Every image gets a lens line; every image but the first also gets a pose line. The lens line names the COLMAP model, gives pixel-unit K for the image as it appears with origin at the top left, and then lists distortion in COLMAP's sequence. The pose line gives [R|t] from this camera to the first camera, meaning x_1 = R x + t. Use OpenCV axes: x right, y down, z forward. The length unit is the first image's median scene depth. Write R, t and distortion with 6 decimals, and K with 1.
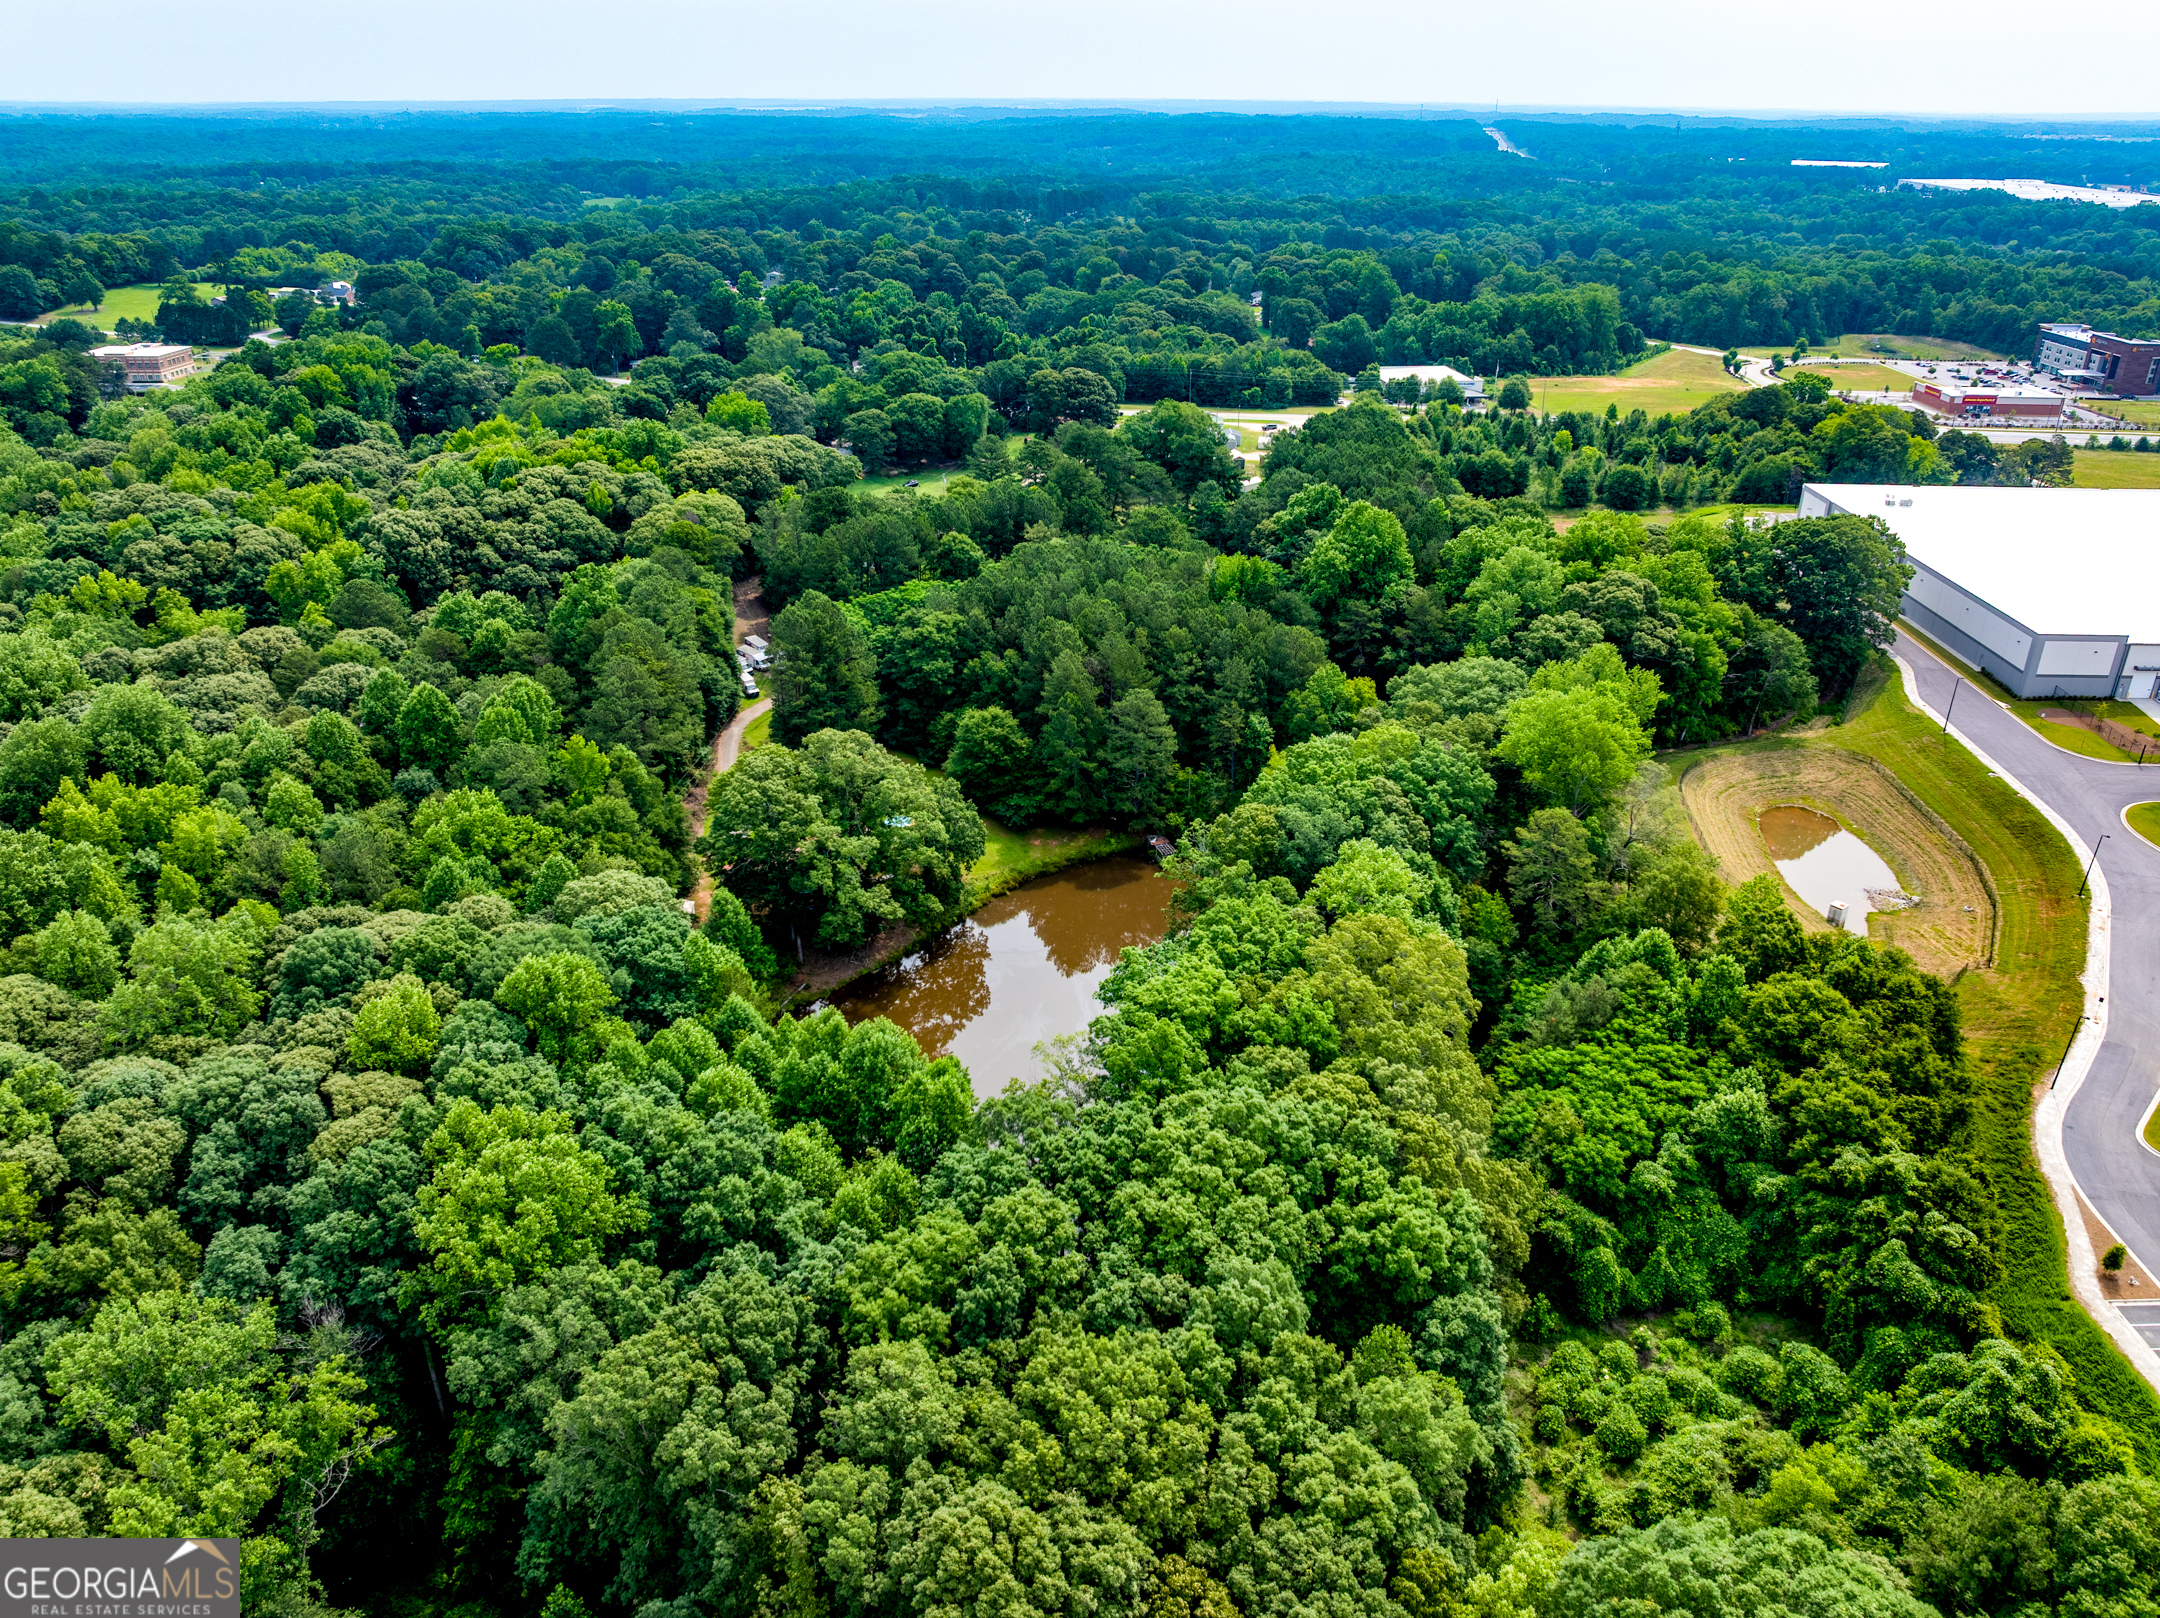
lens RADIAL K [[1540.9, 0, 1080.0], [0, 1540.9, 809.0], [0, 0, 1]] dist [-0.023873, -0.001143]
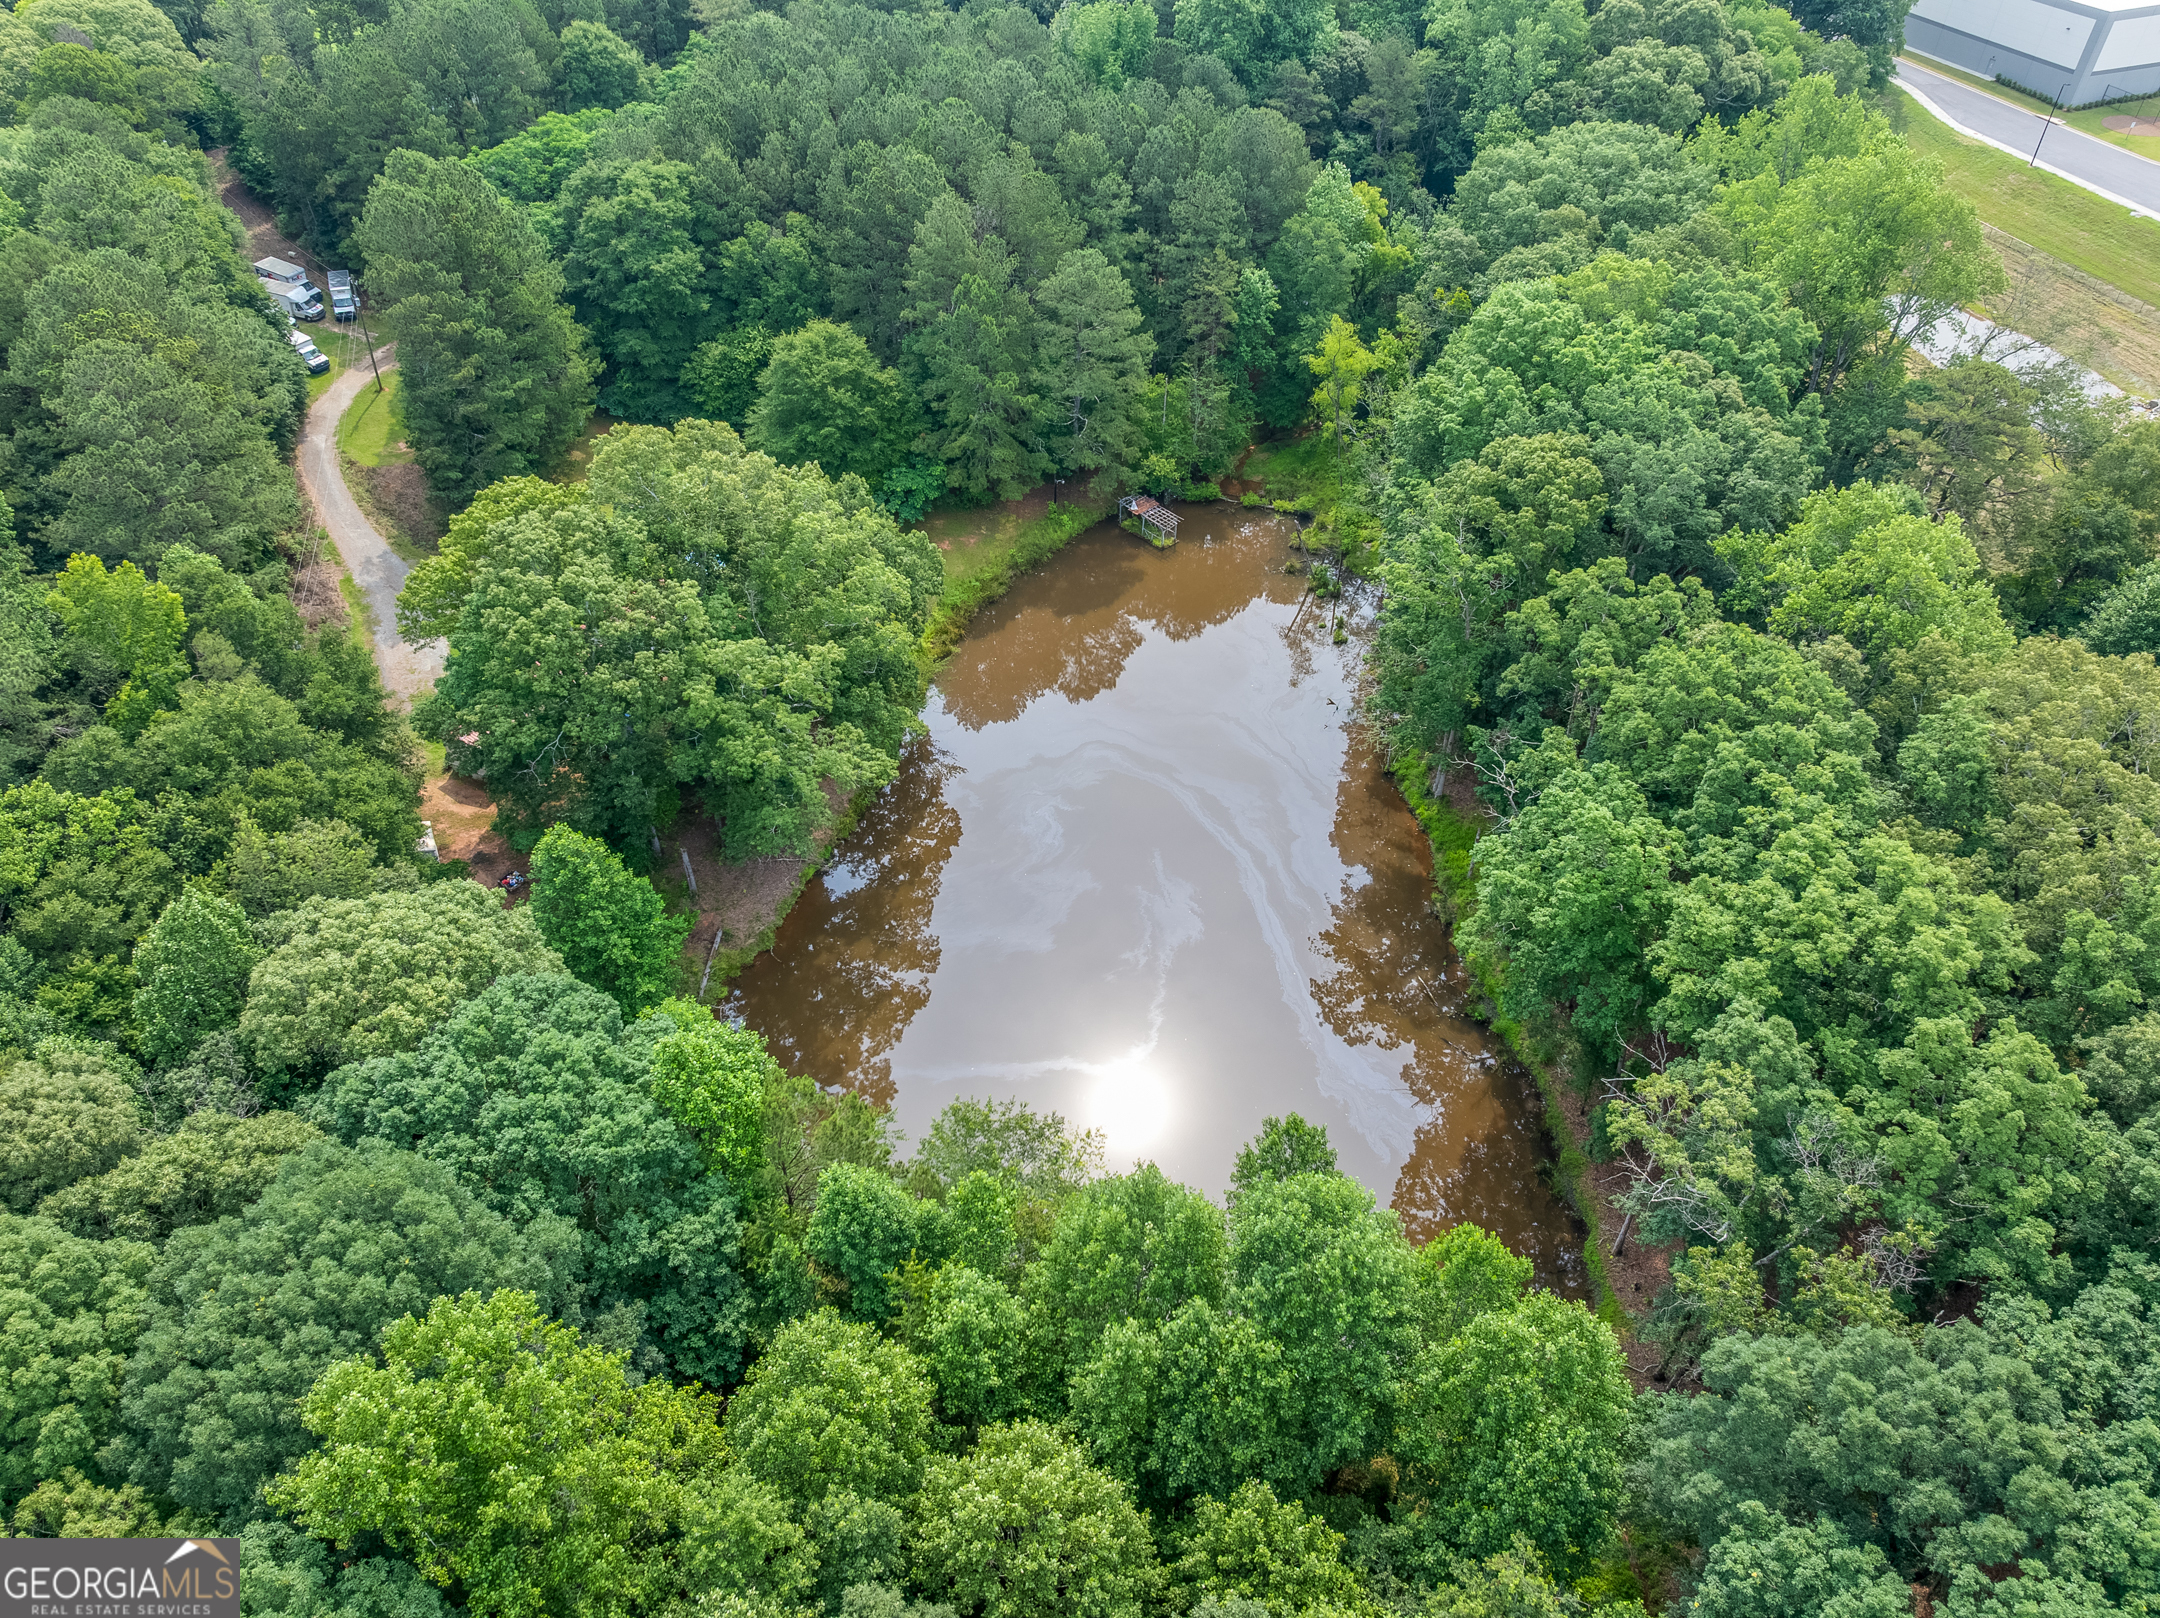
lens RADIAL K [[1540.9, 0, 1080.0], [0, 1540.9, 809.0], [0, 0, 1]] dist [-0.023873, -0.001143]
pose [[0.930017, -0.245000, 0.273940, -0.156470], [0.159243, 0.940413, 0.300441, -0.049539], [-0.331225, -0.235792, 0.913615, 0.391606]]
